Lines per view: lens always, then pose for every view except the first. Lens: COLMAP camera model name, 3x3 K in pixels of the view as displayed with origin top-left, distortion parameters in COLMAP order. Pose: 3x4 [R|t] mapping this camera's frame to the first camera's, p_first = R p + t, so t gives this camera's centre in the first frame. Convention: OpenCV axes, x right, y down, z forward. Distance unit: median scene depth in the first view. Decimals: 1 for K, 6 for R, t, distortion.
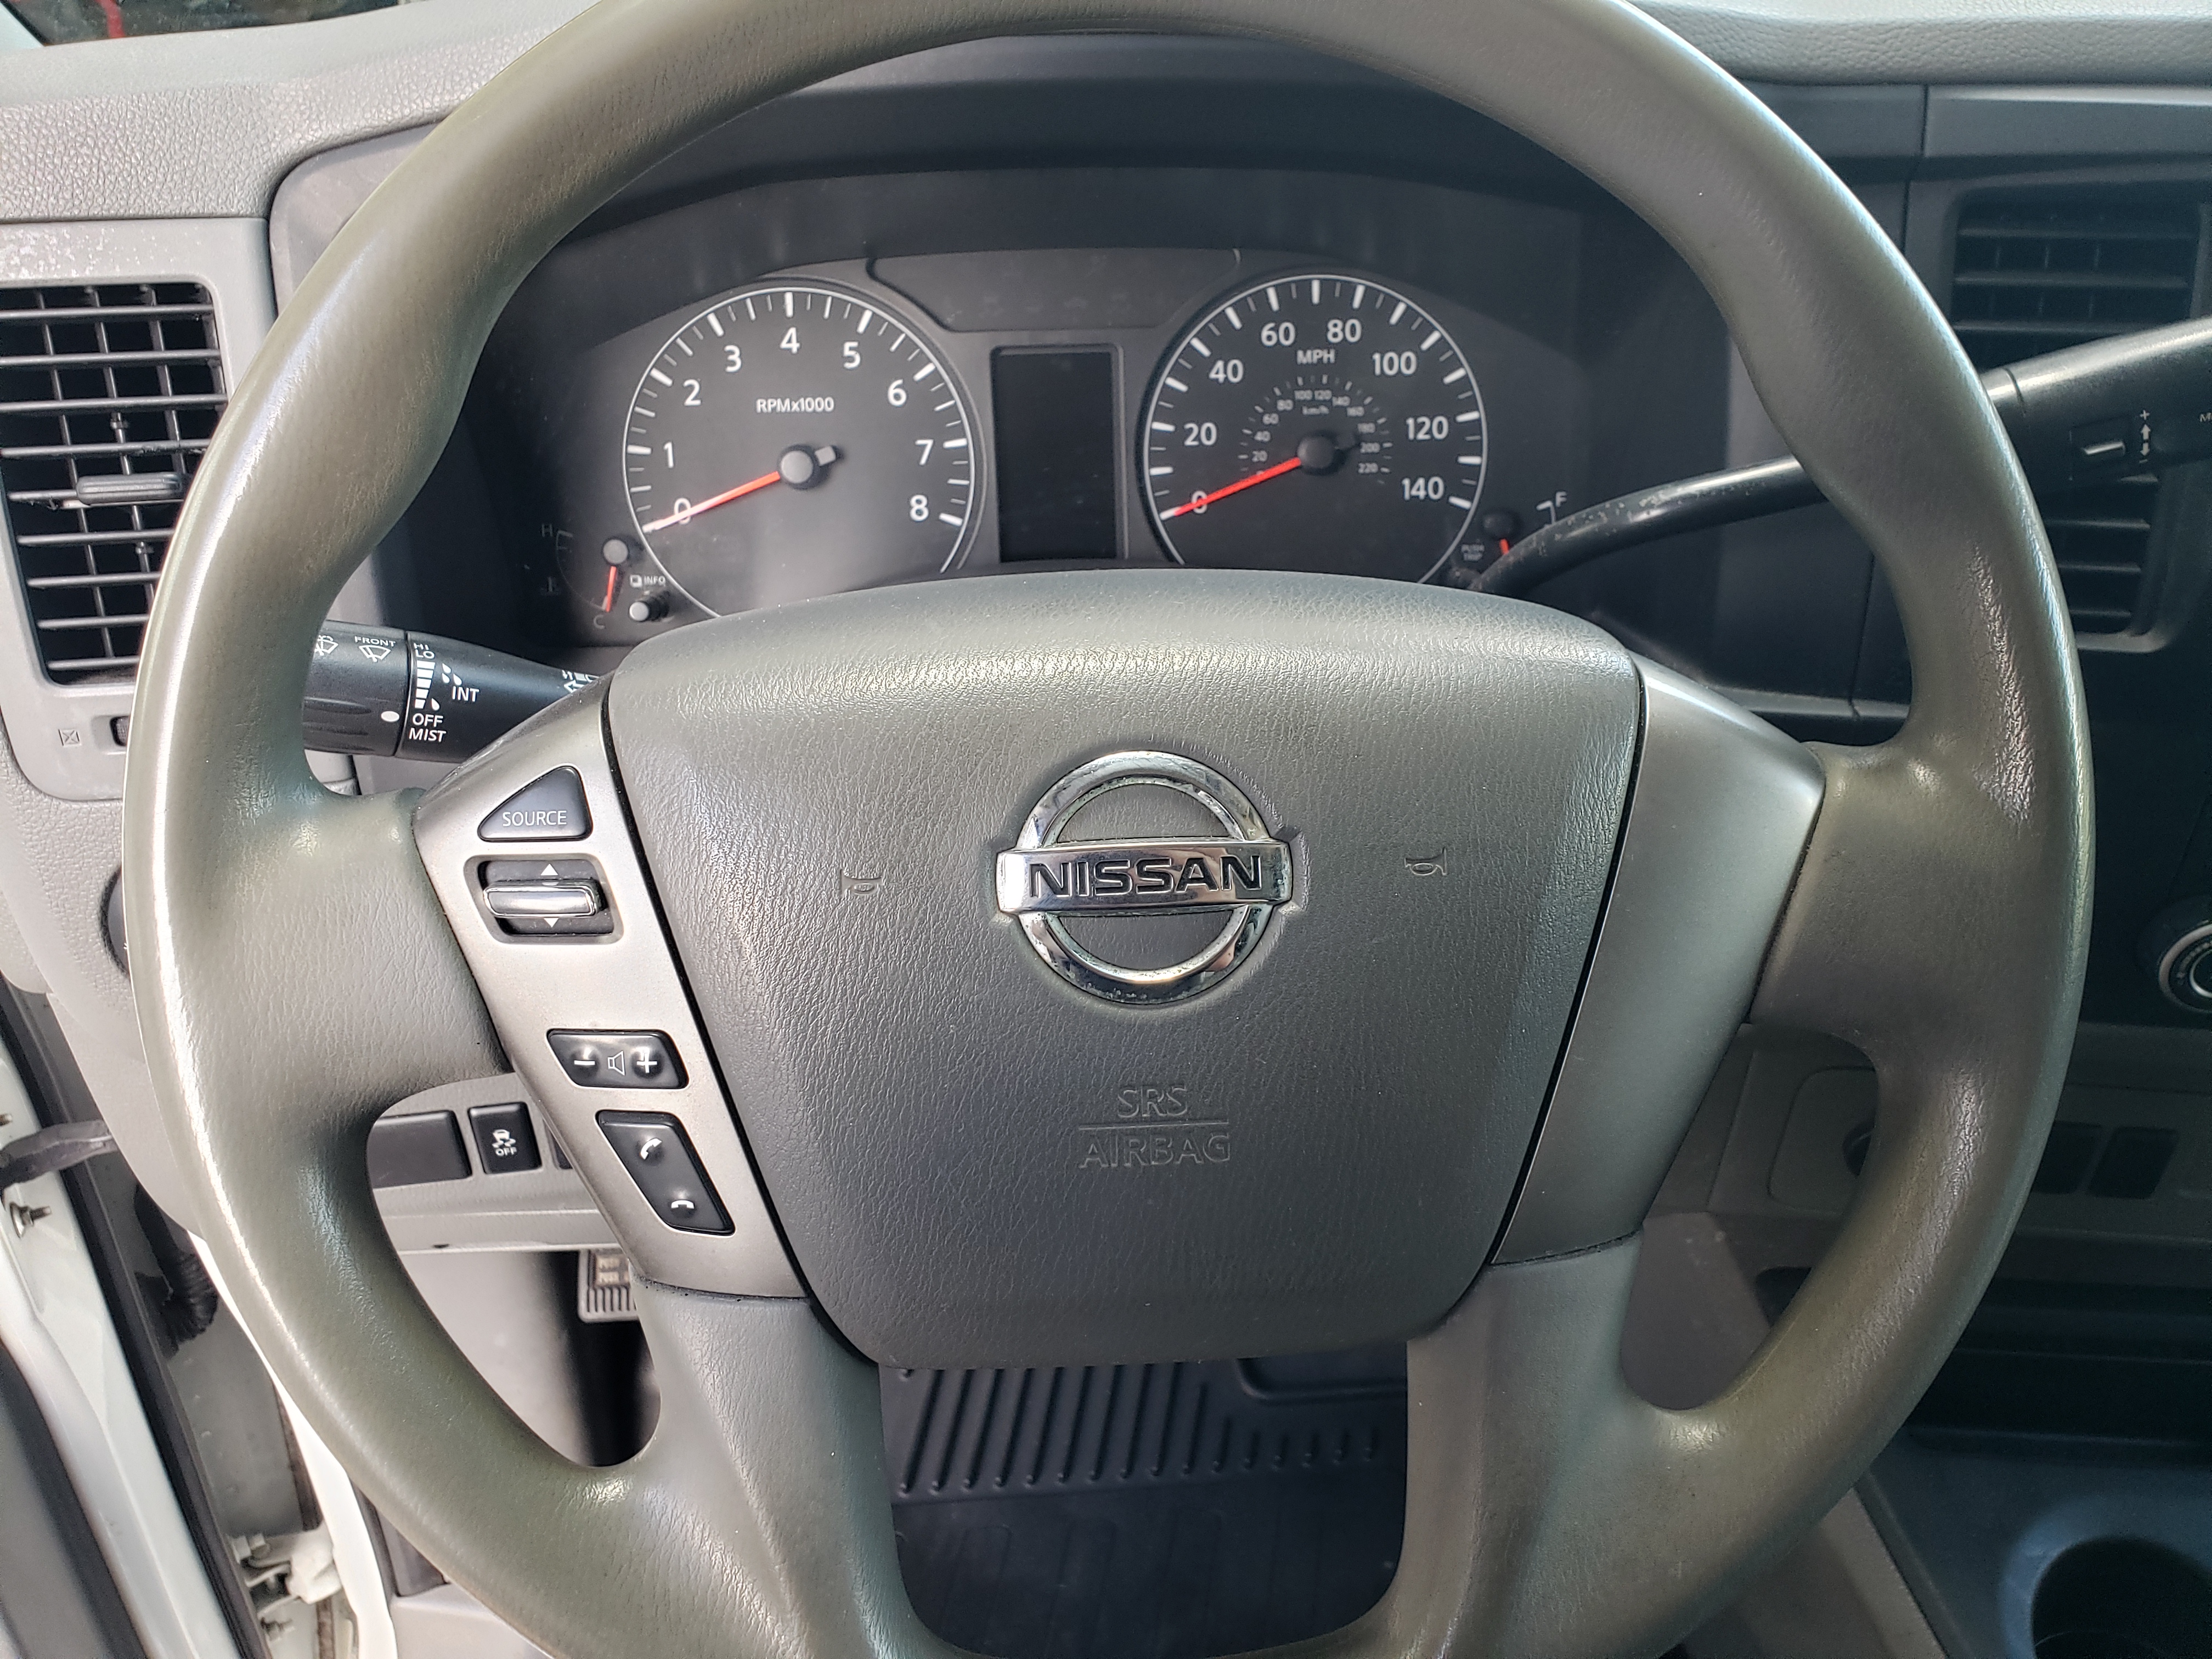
lens RADIAL K [[1759.7, 0, 1088.0], [0, 1759.7, 837.6], [0, 0, 1]] dist [0.014503, -0.002872]
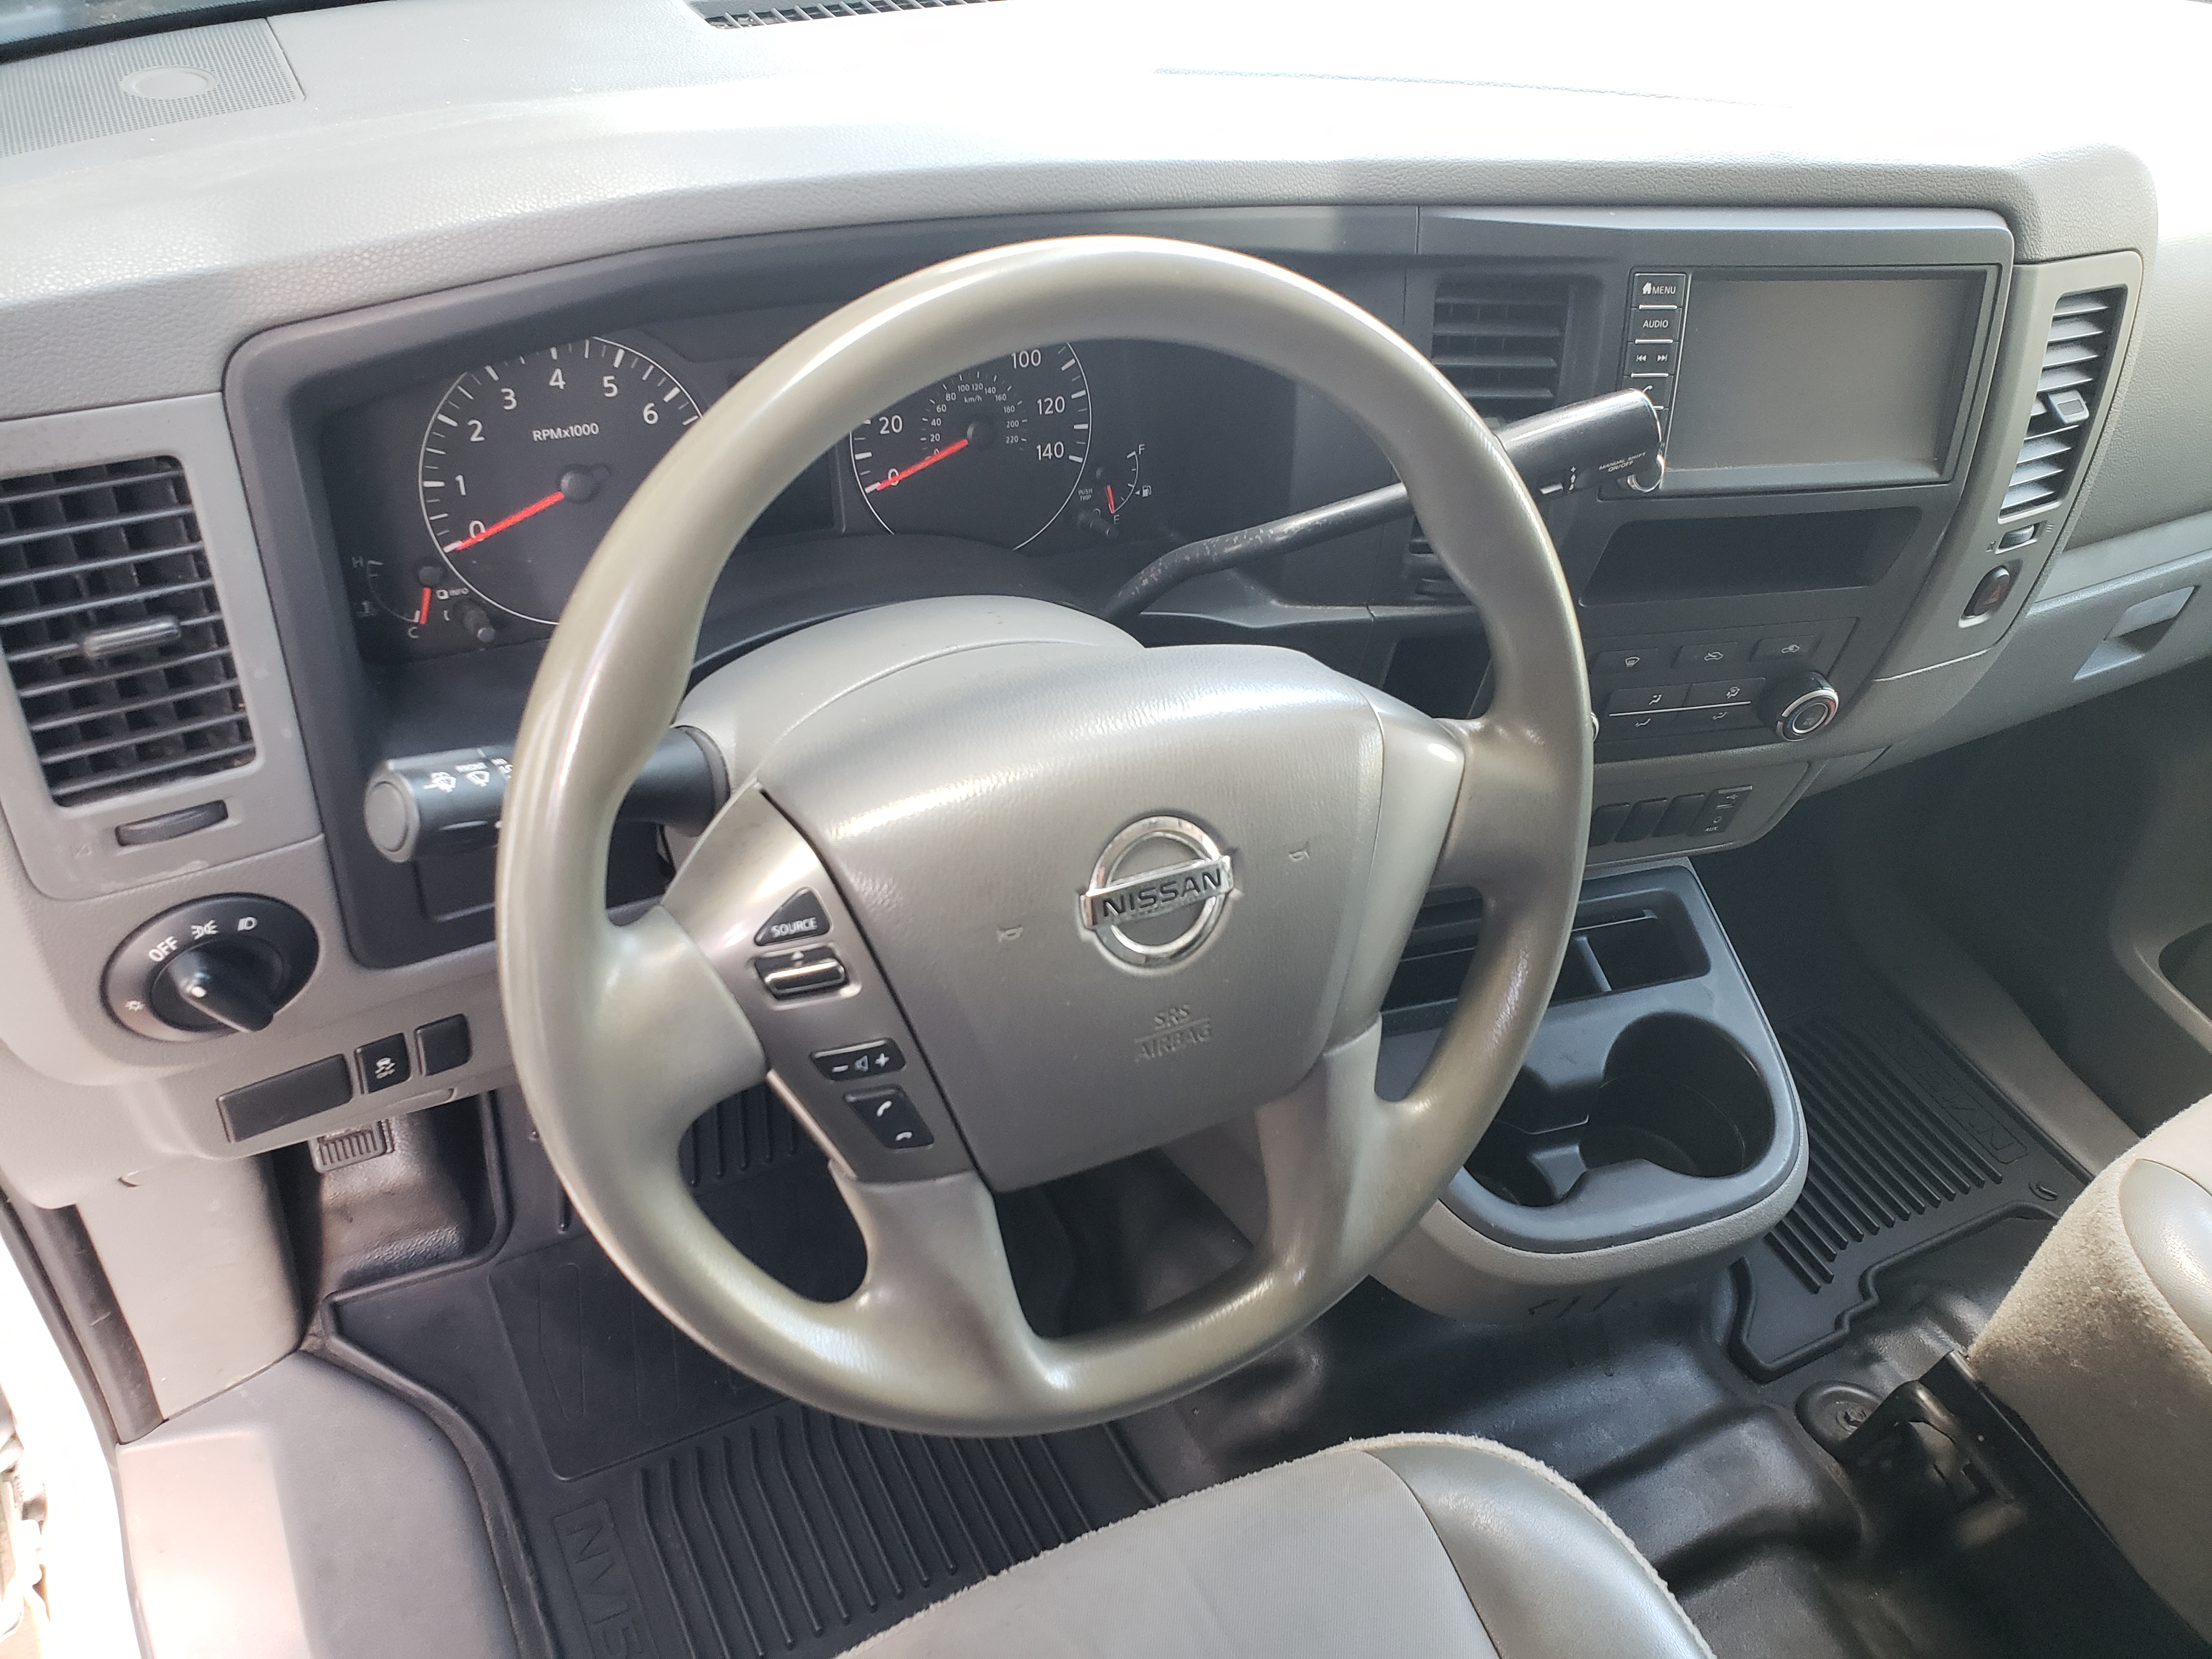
lens RADIAL K [[1759.7, 0, 1034.3], [0, 1759.7, 845.8], [0, 0, 1]] dist [0.014503, -0.002872]
pose [[0.905216, -0.184885, 0.382624, -0.387226], [0.093978, 0.965197, 0.244054, -0.238240], [-0.414430, -0.184963, 0.891087, -0.233396]]
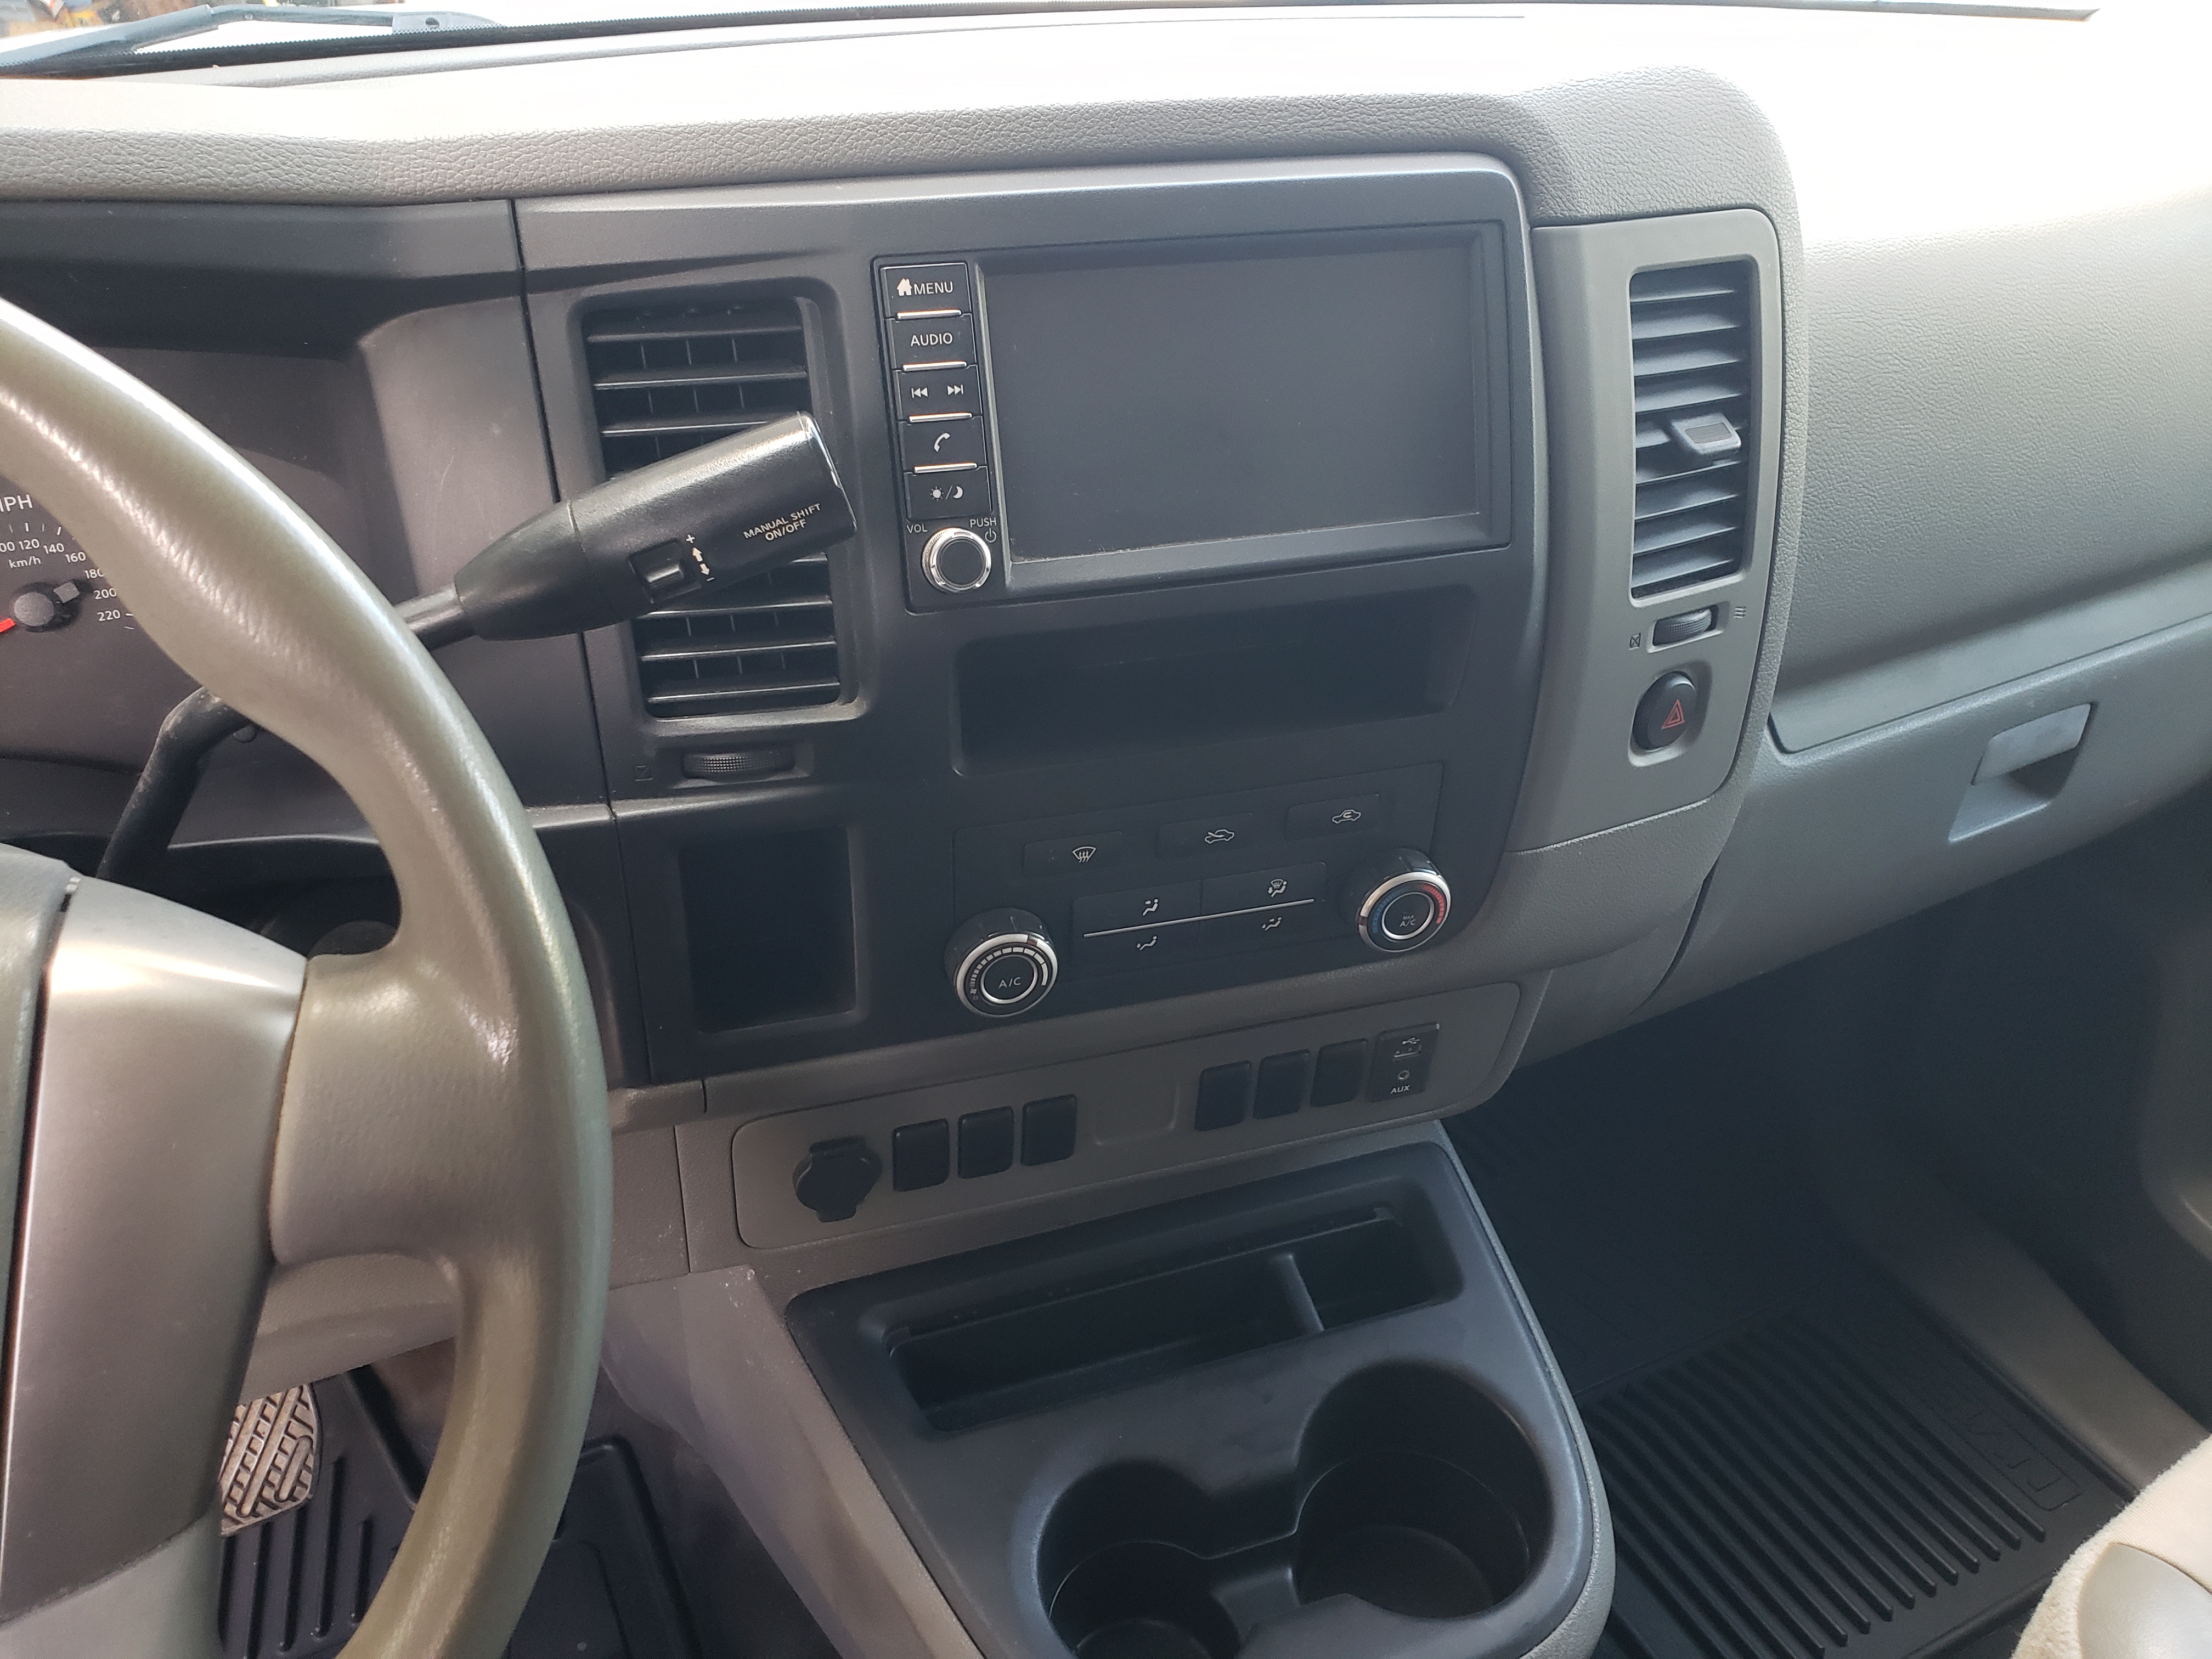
lens RADIAL K [[1759.7, 0, 1089.0], [0, 1759.7, 826.8], [0, 0, 1]] dist [0.014503, -0.002872]
pose [[0.914121, -0.198093, 0.353754, 0.279782], [0.189994, 0.980079, 0.057864, -0.060668], [-0.358169, 0.014316, 0.933547, -0.028875]]
